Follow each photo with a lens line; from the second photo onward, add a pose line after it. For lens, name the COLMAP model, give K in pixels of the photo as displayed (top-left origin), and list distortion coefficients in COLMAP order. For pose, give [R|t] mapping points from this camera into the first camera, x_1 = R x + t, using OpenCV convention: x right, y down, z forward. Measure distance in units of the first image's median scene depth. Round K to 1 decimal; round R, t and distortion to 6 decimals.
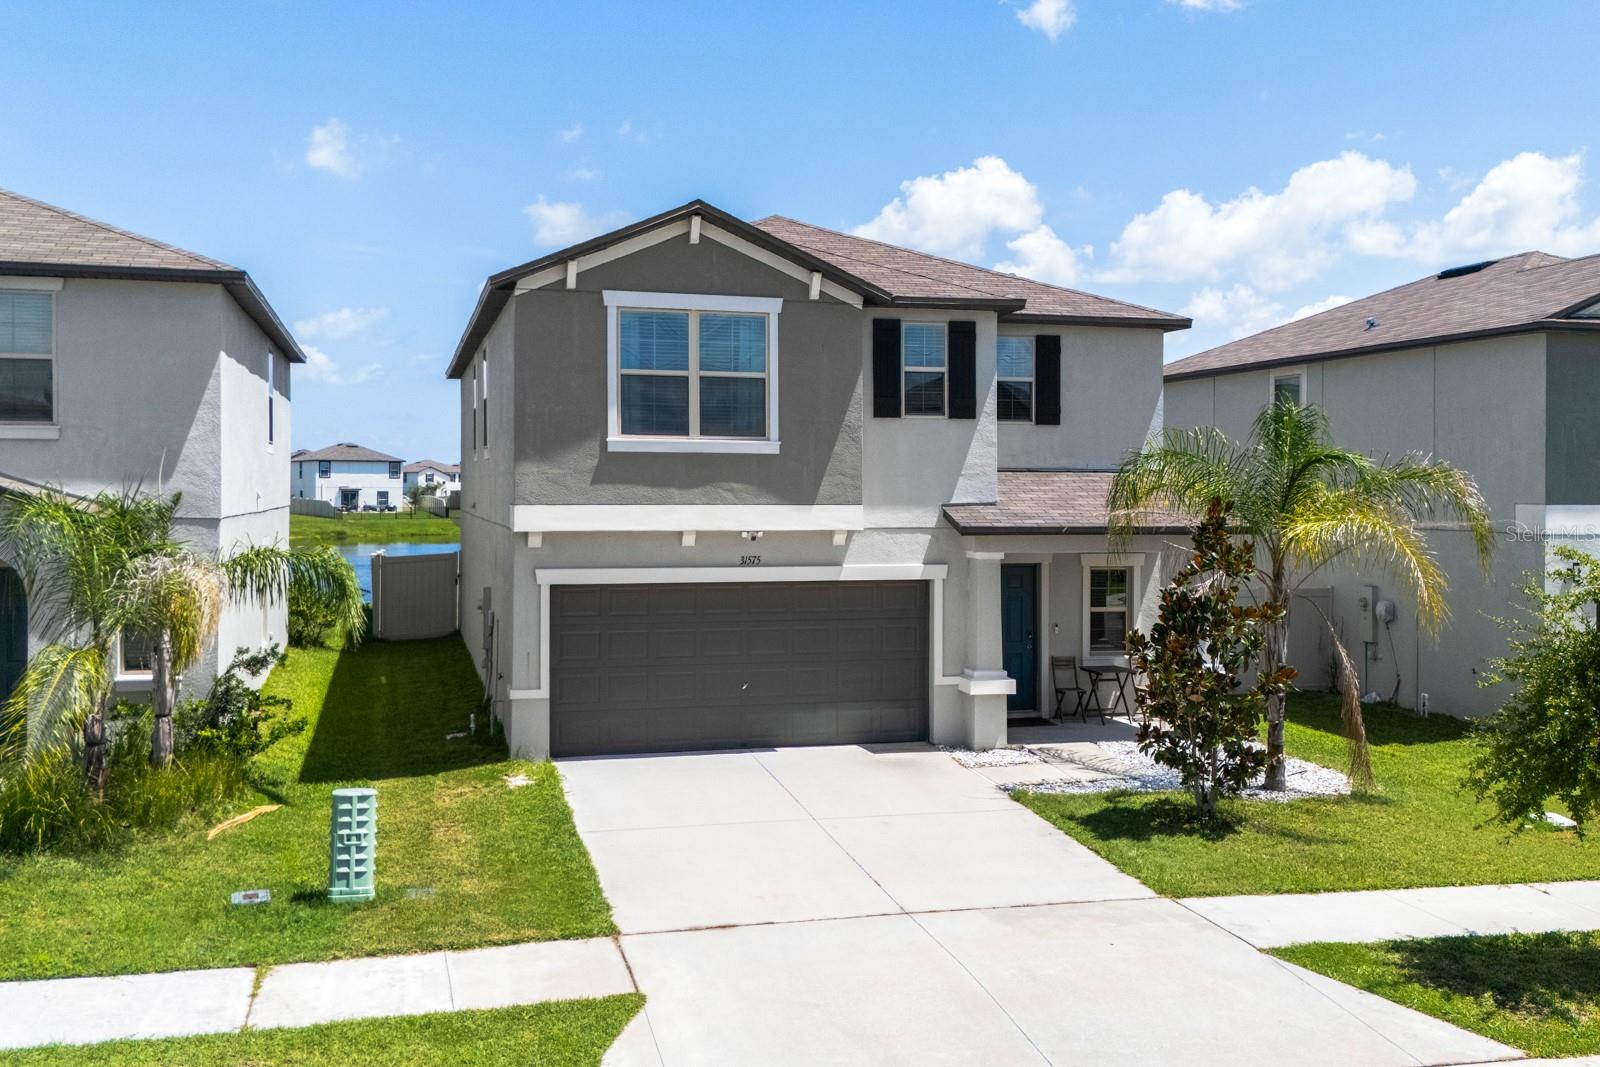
lens RADIAL K [[3154.6, 0, 800.0], [0, 3154.6, 533.5], [0, 0, 1]] dist [0.444598, -2.835456]
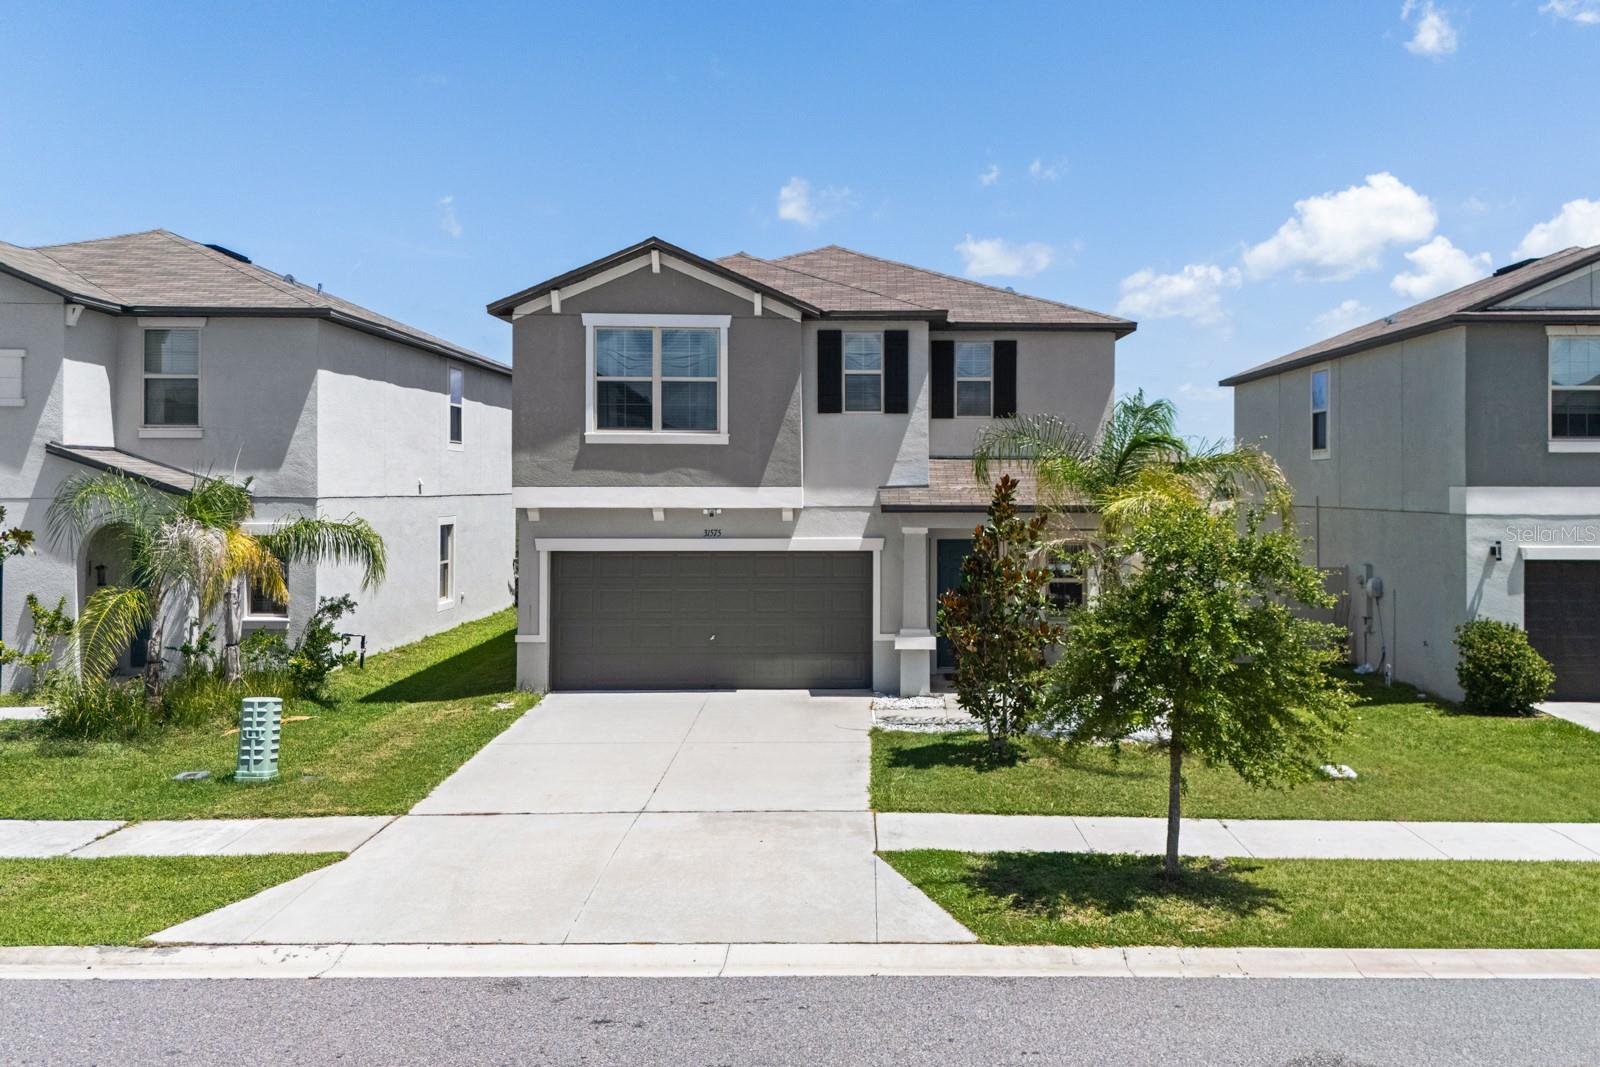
lens RADIAL K [[3154.6, 0, 800.0], [0, 3154.6, 533.5], [0, 0, 1]] dist [0.444598, -2.835456]
pose [[0.875053, 0.001499, -0.484024, 0.600042], [-0.008295, 0.999895, -0.011899, 0.022868], [0.483956, 0.014427, 0.874974, -0.040245]]
